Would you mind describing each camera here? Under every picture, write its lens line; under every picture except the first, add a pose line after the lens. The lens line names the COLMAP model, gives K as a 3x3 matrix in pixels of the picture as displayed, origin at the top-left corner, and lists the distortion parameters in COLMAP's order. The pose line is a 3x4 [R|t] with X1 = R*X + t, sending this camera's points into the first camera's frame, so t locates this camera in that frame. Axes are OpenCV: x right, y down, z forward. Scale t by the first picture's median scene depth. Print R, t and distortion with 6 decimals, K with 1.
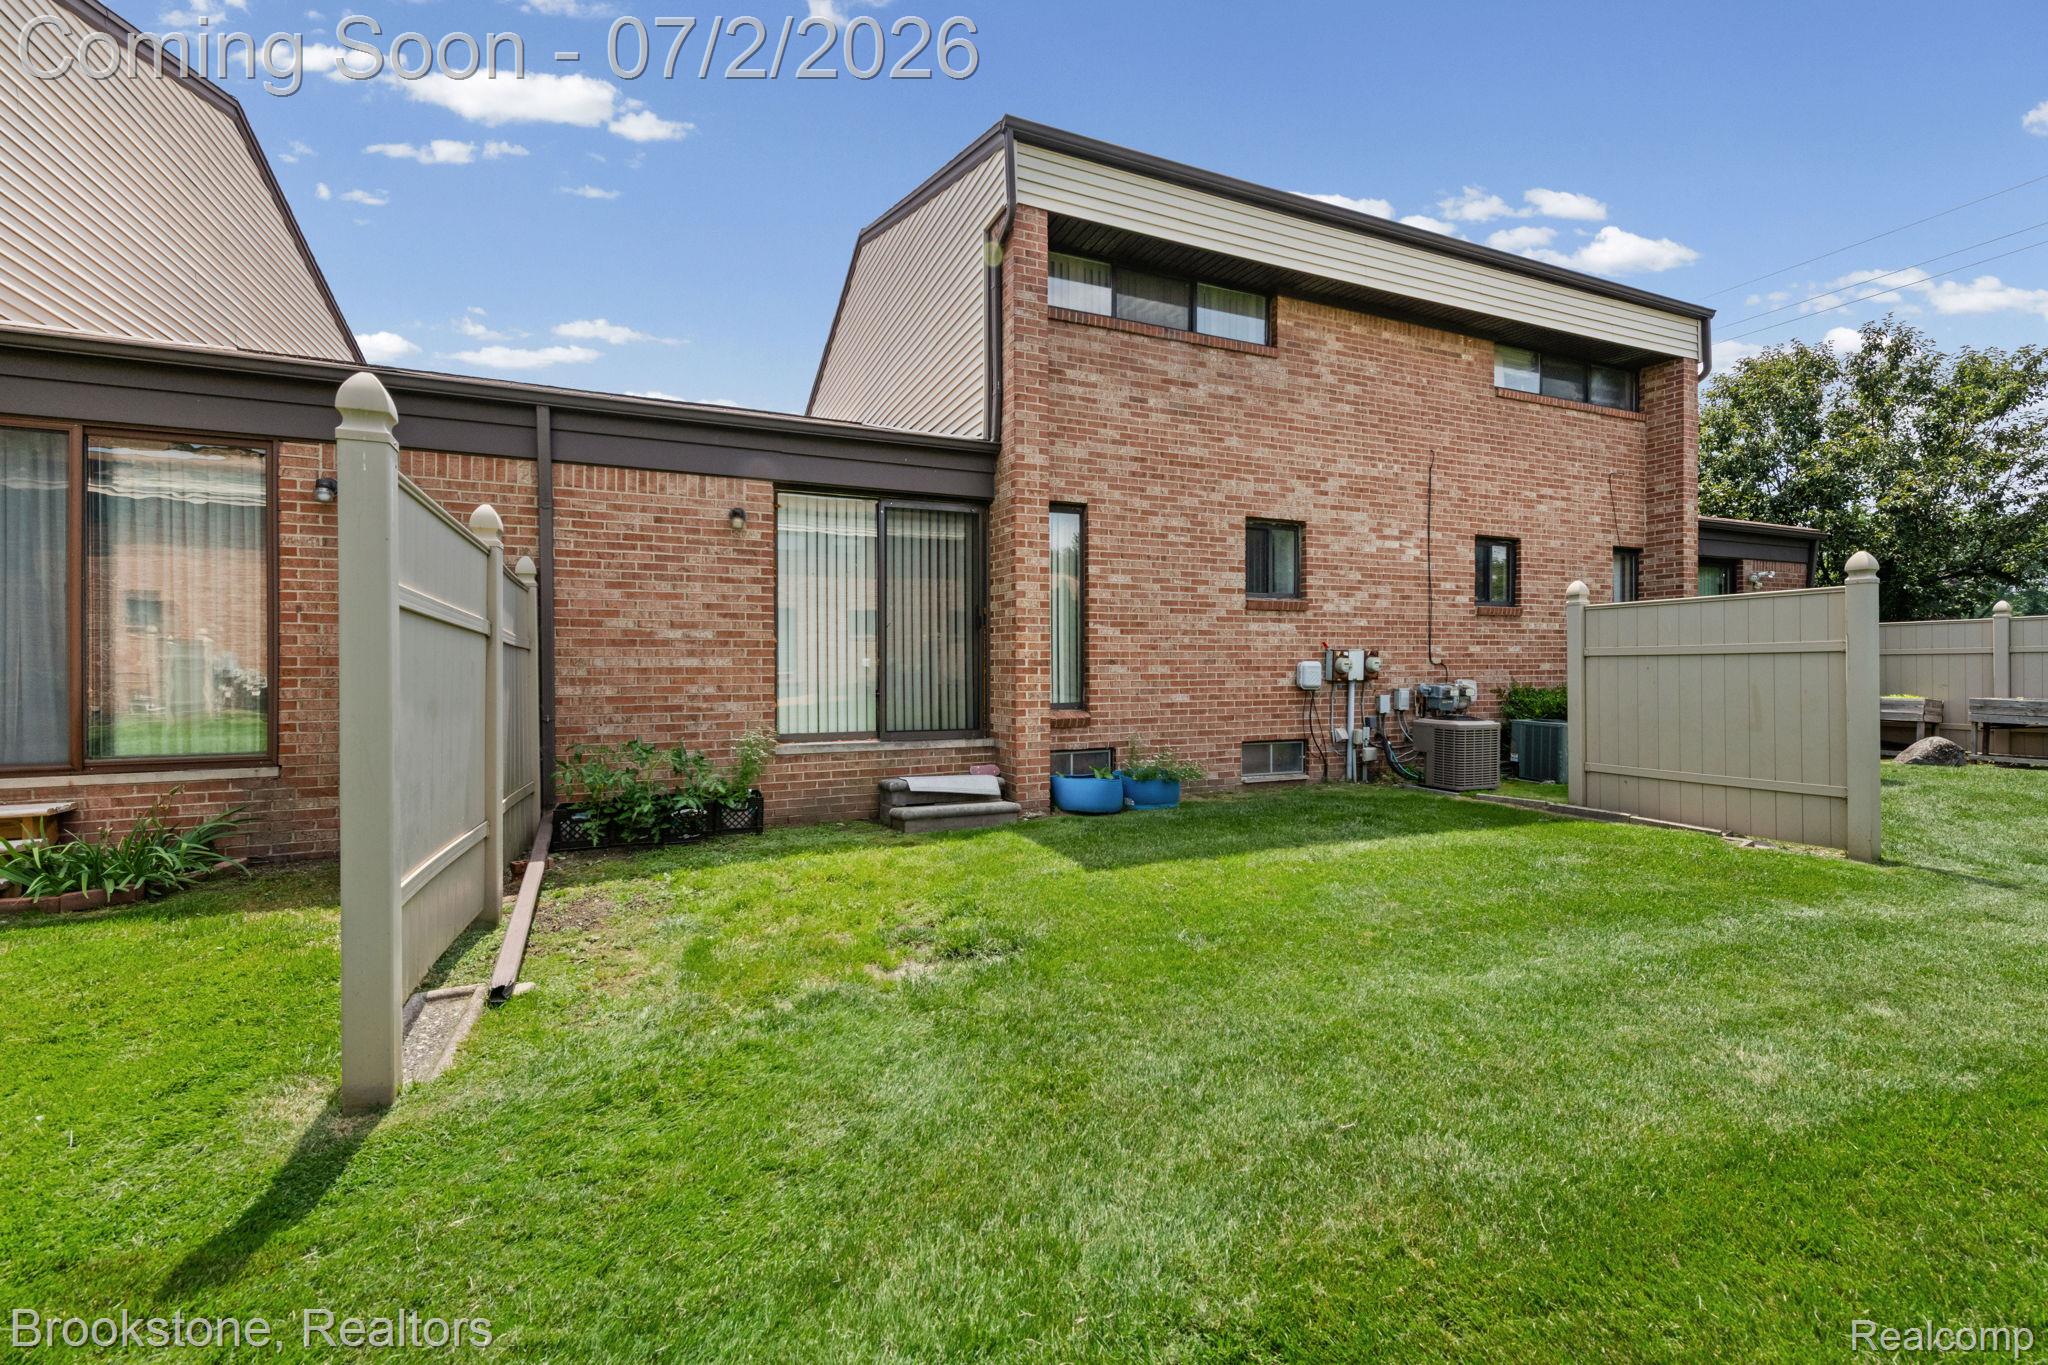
lens RADIAL K [[887.6, 0, 1024.0], [0, 887.6, 682.5], [0, 0, 1]] dist [-0.007094, 0.000159]
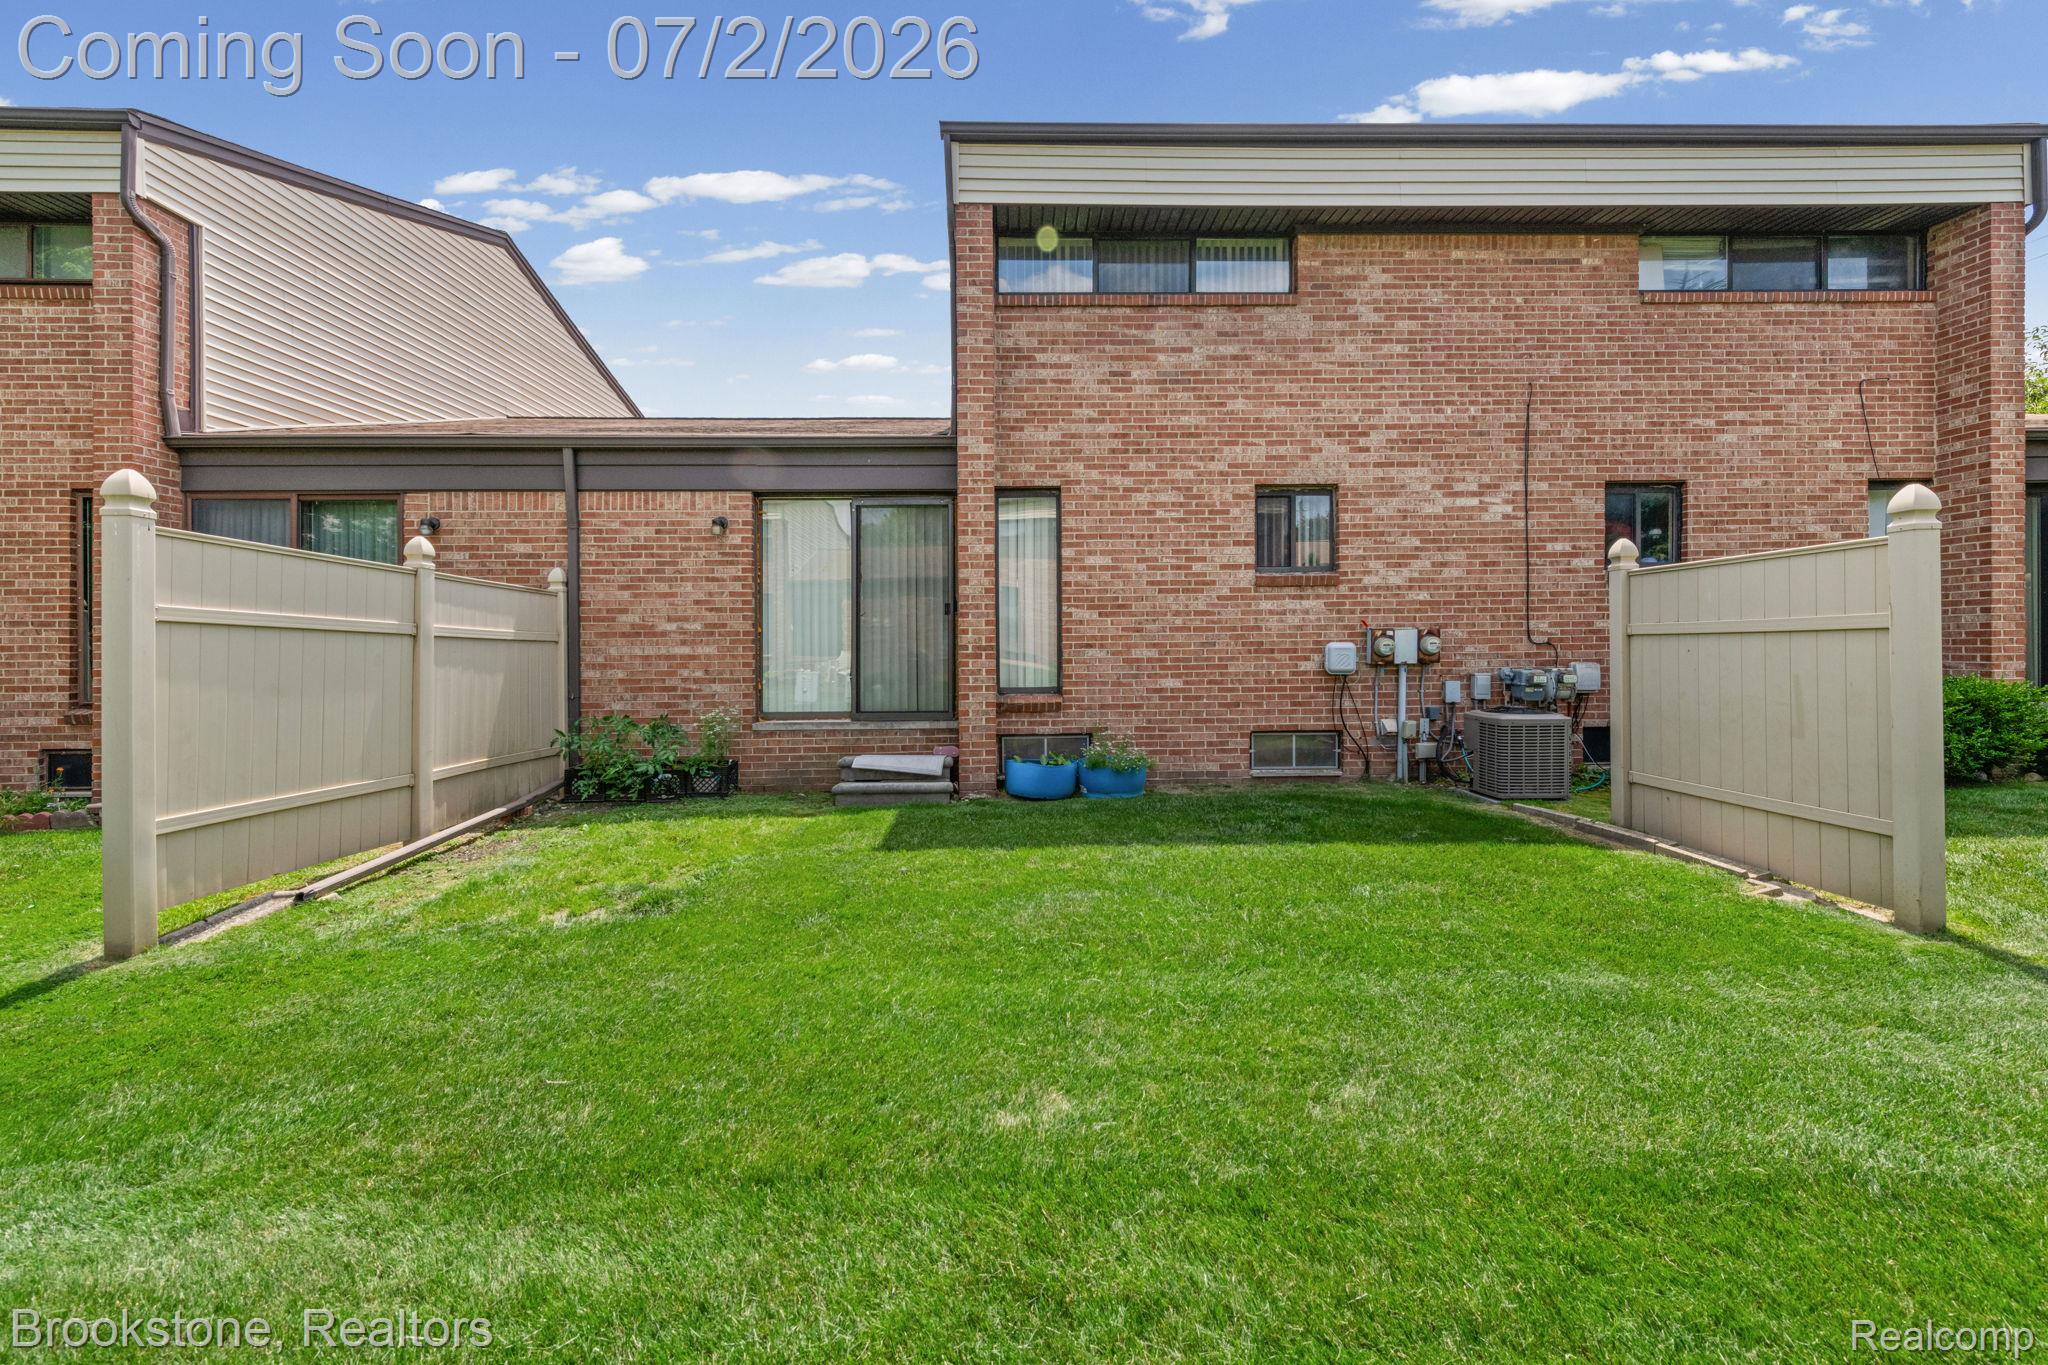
lens RADIAL K [[907.5, 0, 1022.0], [0, 907.5, 656.5], [0, 0, 1]] dist [-0.001485, -0.000459]
pose [[0.920461, -0.002406, -0.390827, 0.407050], [0.001252, 0.999994, -0.003205, -0.007787], [0.390833, 0.002461, 0.920458, 0.048927]]
